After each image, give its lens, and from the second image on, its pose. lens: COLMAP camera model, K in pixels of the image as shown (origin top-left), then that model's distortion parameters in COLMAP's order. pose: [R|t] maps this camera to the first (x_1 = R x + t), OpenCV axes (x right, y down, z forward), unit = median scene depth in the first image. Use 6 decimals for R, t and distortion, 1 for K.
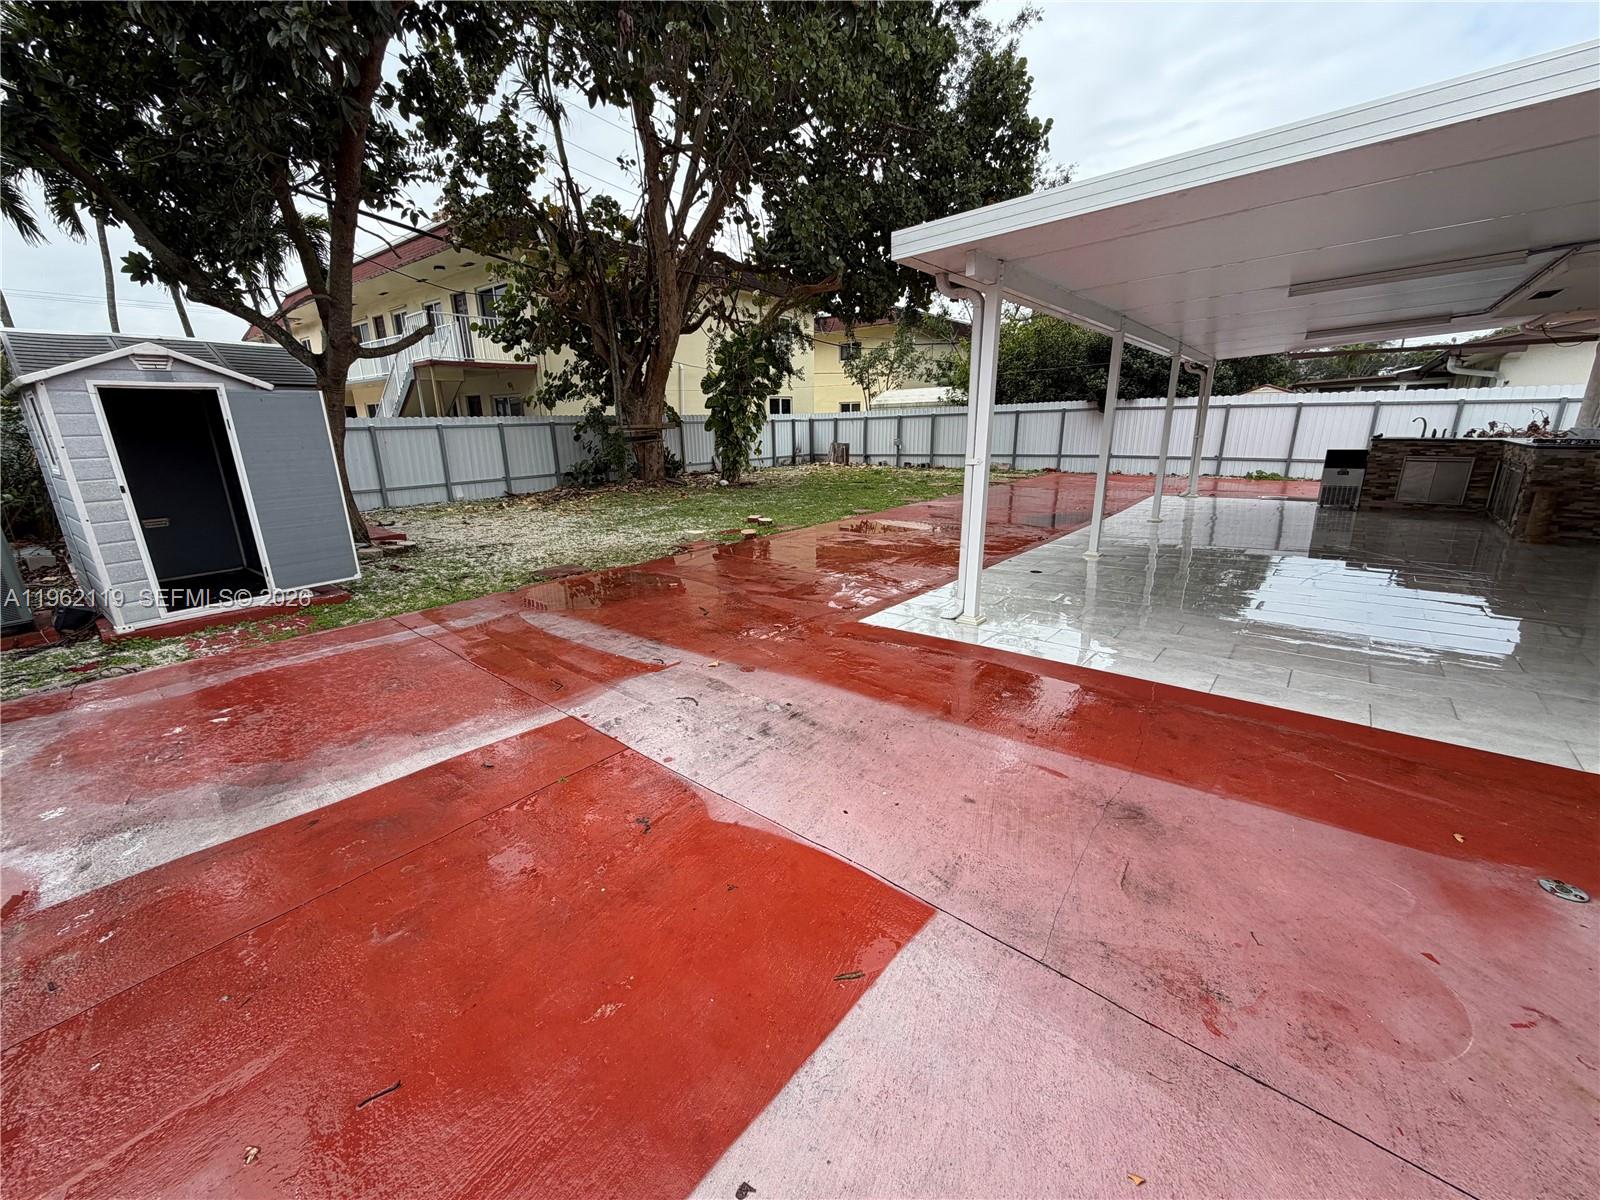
lens RADIAL K [[642.9, 0, 796.6], [0, 642.9, 602.8], [0, 0, 1]] dist [-0.001166, 0.000216]
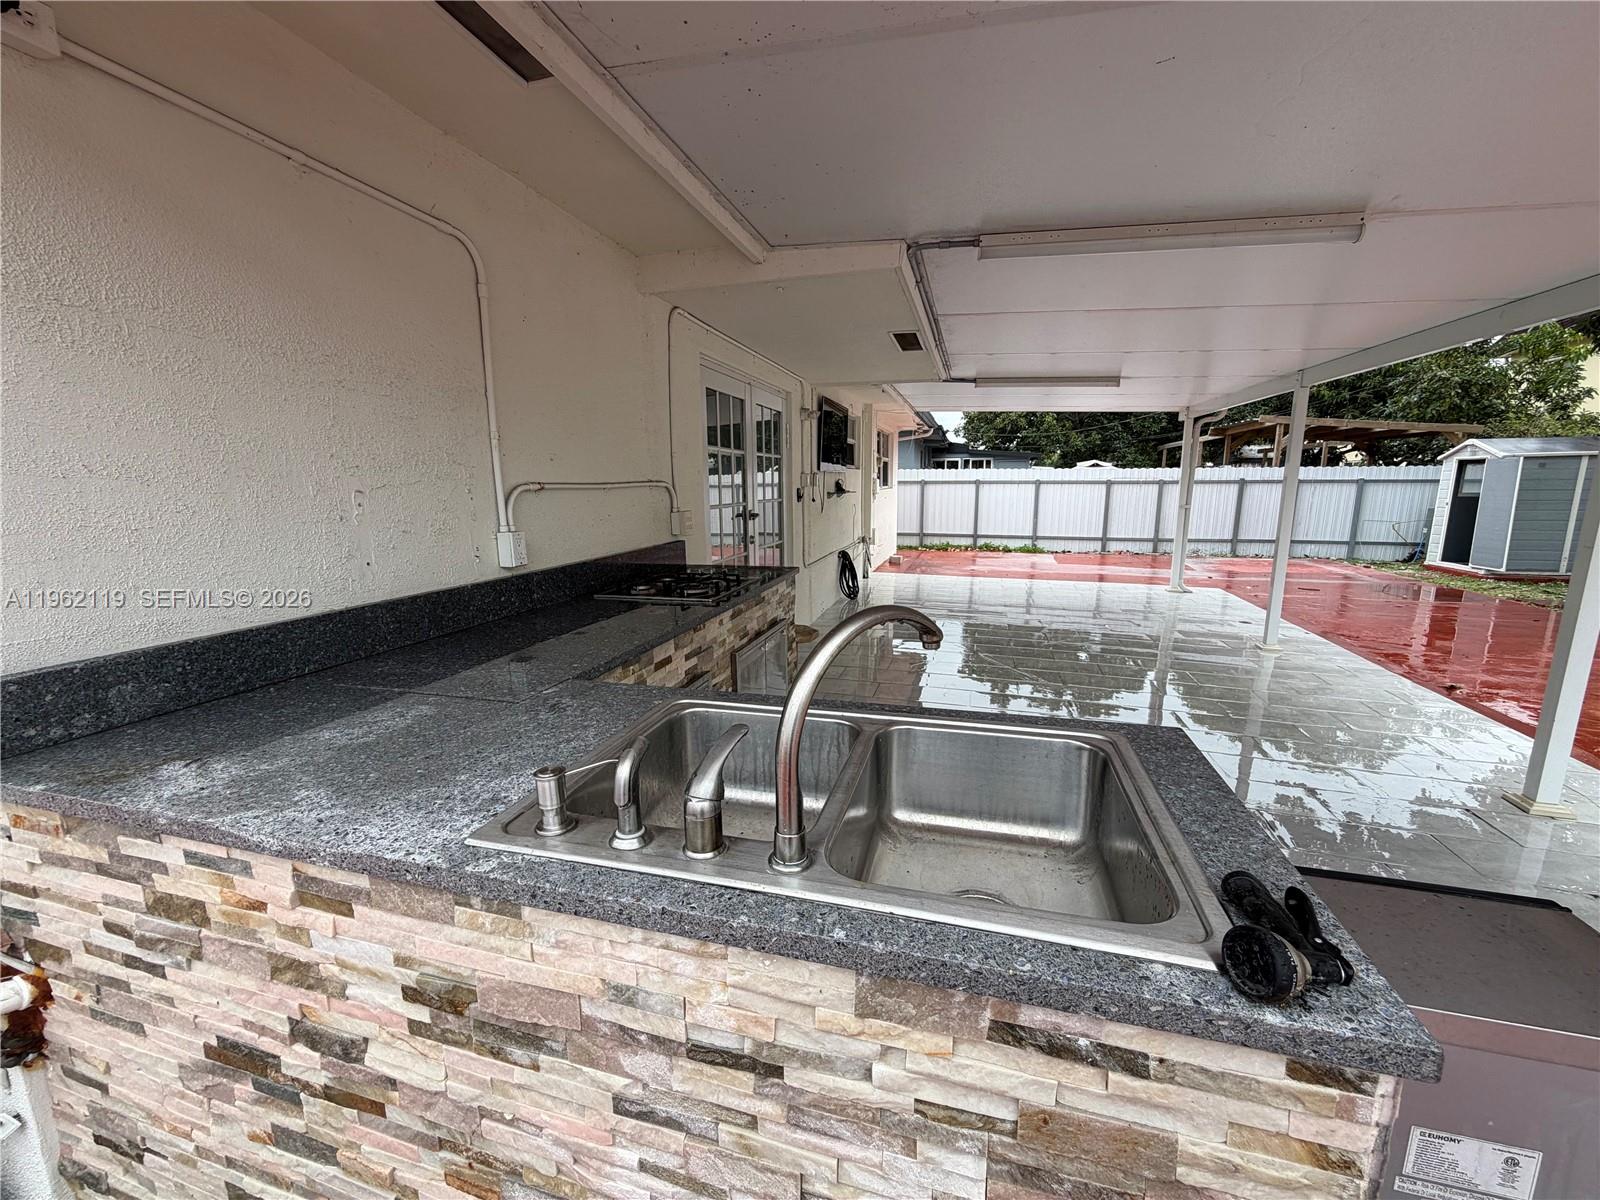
lens RADIAL K [[642.9, 0, 796.6], [0, 642.9, 602.8], [0, 0, 1]] dist [-0.001166, 0.000216]
pose [[-0.913126, 0.093032, -0.396920, 0.923217], [-0.097251, 0.895799, 0.433689, -0.298209], [0.395908, 0.434614, -0.808930, 0.961768]]
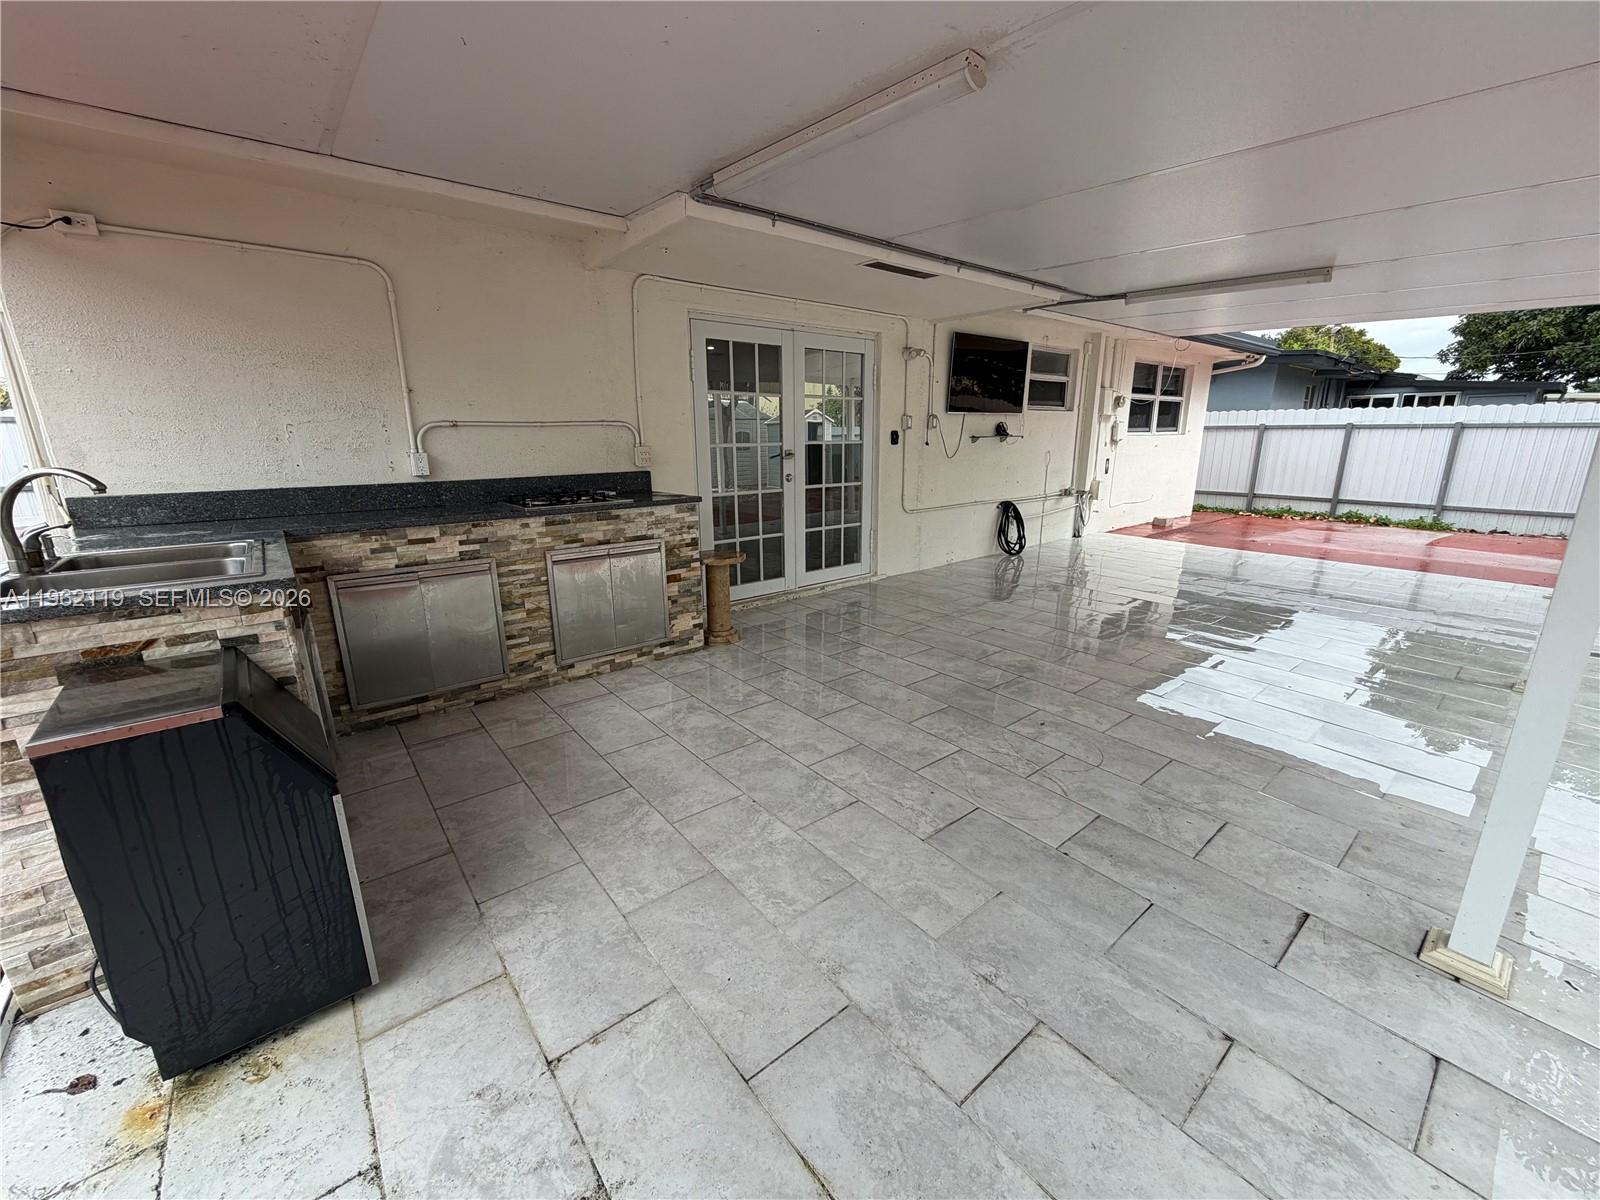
lens RADIAL K [[642.9, 0, 796.6], [0, 642.9, 602.8], [0, 0, 1]] dist [-0.001166, 0.000216]
pose [[-0.981133, -0.028298, 0.191252, 0.645503], [0.073623, 0.860008, 0.504941, -0.304313], [-0.178767, 0.509495, -0.841699, 1.029217]]
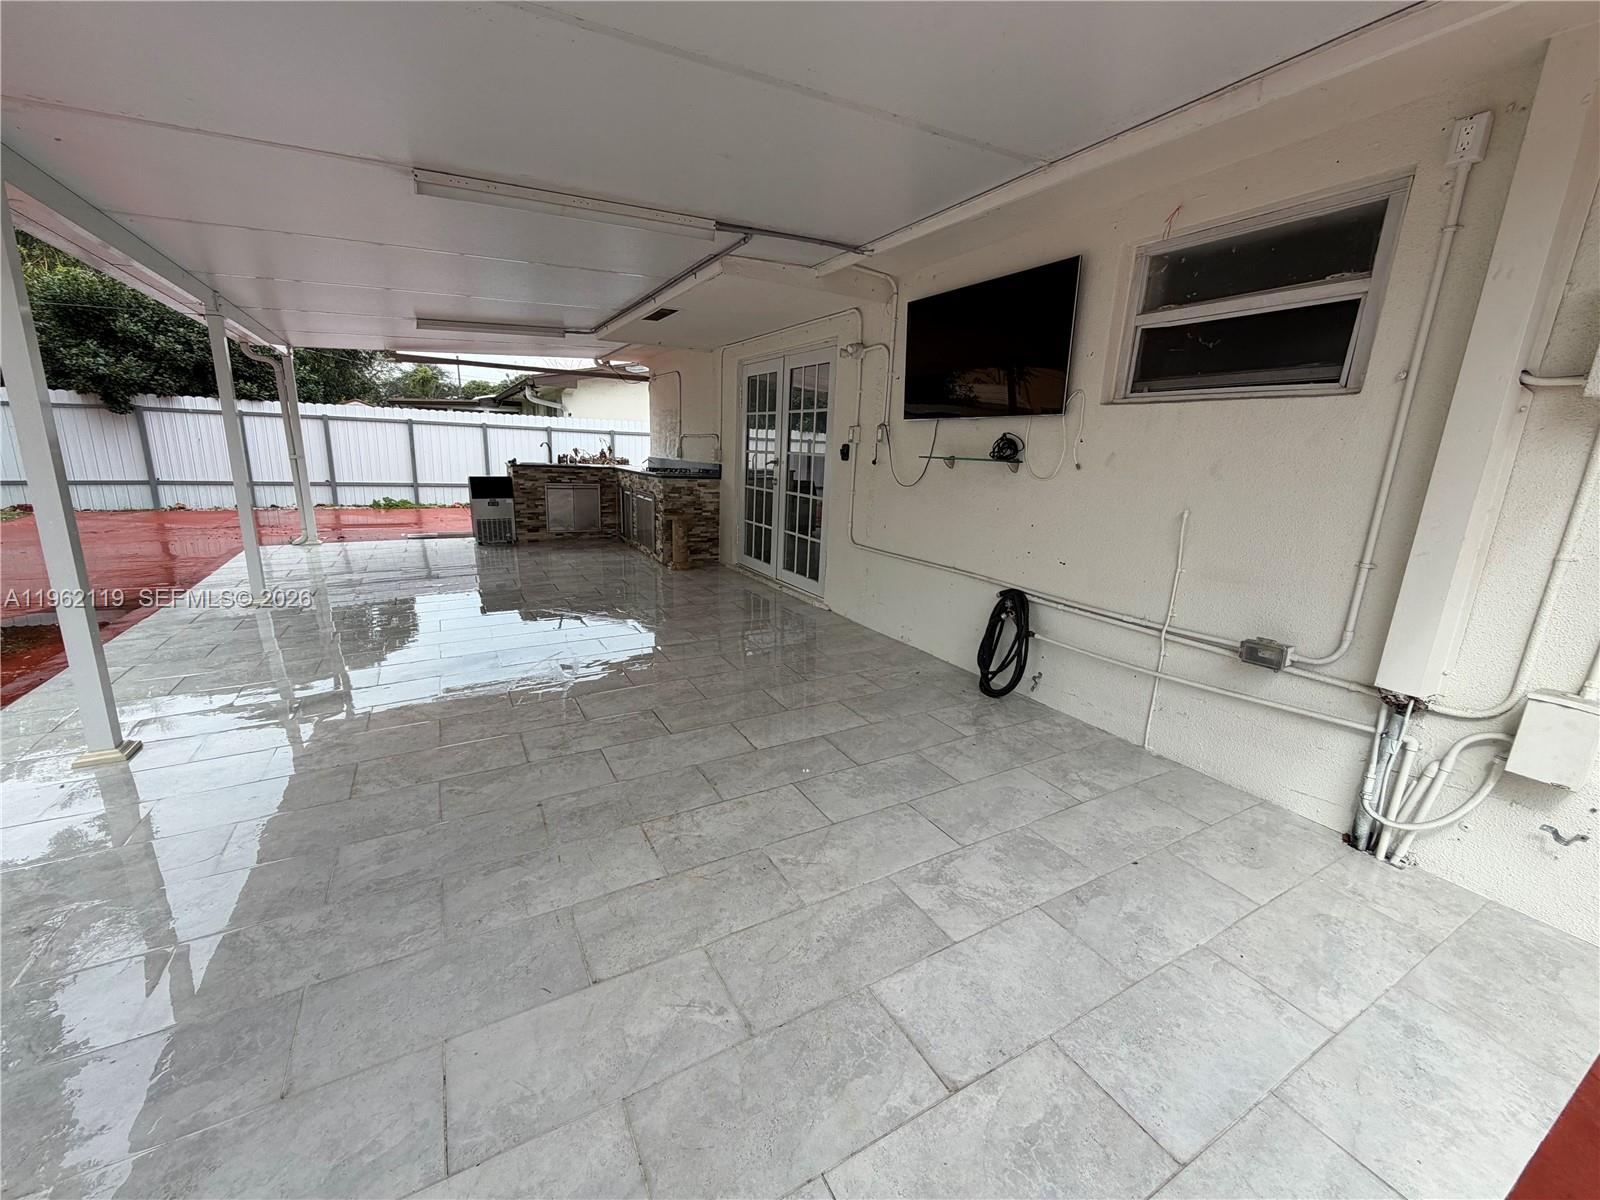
lens RADIAL K [[642.9, 0, 796.6], [0, 642.9, 602.8], [0, 0, 1]] dist [-0.001166, 0.000216]
pose [[0.365225, -0.188175, 0.911702, 0.178009], [0.210251, 0.970726, 0.116132, -0.080977], [-0.906865, 0.149272, 0.394098, 0.289720]]
